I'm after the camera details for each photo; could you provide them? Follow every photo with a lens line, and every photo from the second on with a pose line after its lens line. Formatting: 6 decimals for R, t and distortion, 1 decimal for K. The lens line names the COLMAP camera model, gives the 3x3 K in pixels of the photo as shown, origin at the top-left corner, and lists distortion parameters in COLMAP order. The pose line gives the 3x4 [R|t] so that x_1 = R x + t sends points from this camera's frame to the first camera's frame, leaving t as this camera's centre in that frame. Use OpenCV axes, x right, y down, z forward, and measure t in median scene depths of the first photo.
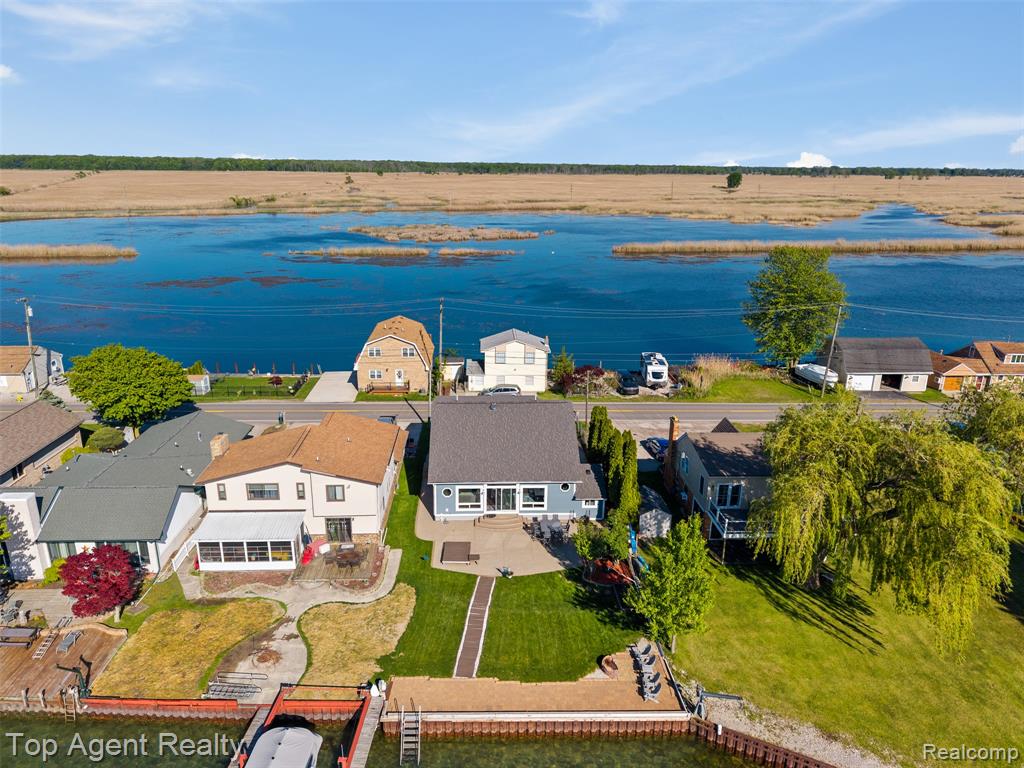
lens RADIAL K [[701.6, 0, 501.3], [0, 701.6, 388.0], [0, 0, 1]] dist [0.046586, -0.044515]
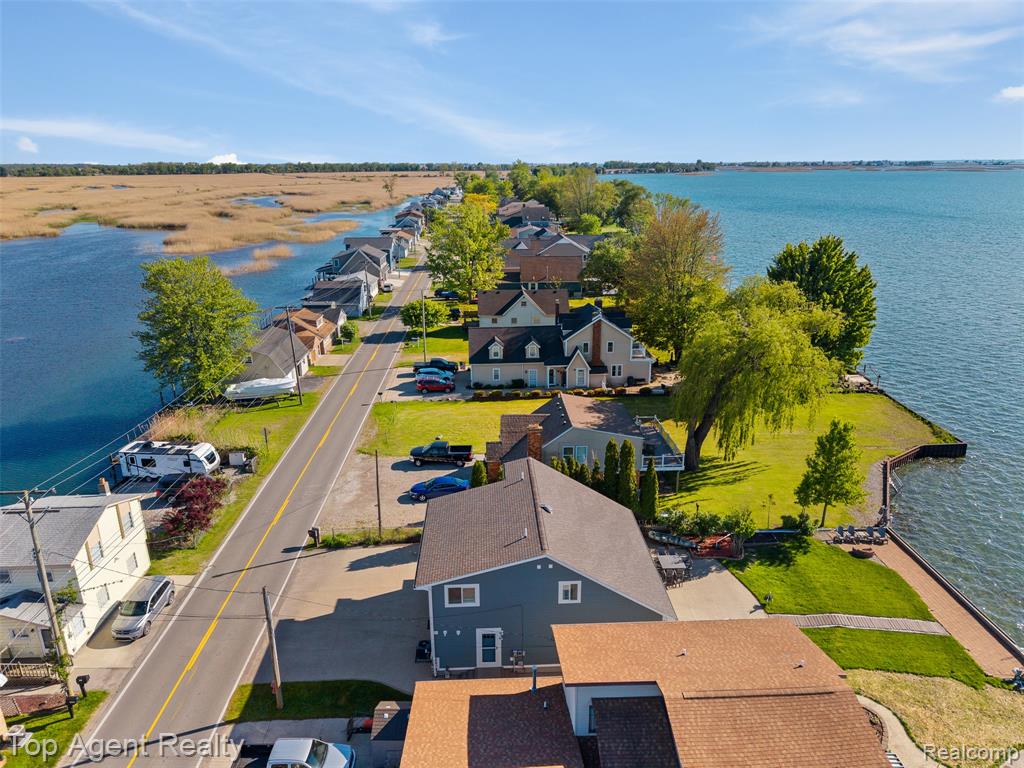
lens RADIAL K [[684.1, 0, 512.0], [0, 684.1, 384.0], [0, 0, 1]] dist [0.055143, -0.060228]
pose [[-0.009569, -0.313967, 0.949386, -0.780732], [0.307450, 0.902515, 0.301566, -0.378284], [-0.951516, 0.294775, 0.087893, 1.186528]]
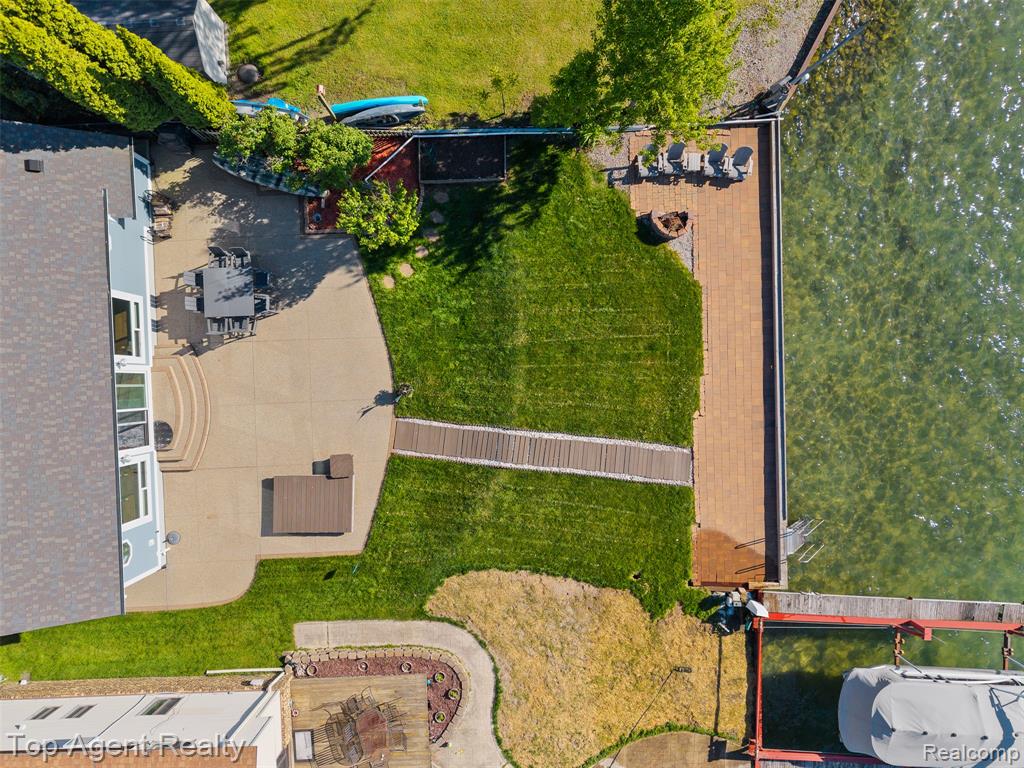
lens RADIAL K [[701.6, 0, 501.3], [0, 701.6, 388.0], [0, 0, 1]] dist [0.046586, -0.044515]
pose [[-0.000806, -0.999836, -0.018119, 0.022787], [0.294706, -0.017552, 0.955427, -0.184638], [-0.955588, -0.004570, 0.294672, 0.812323]]
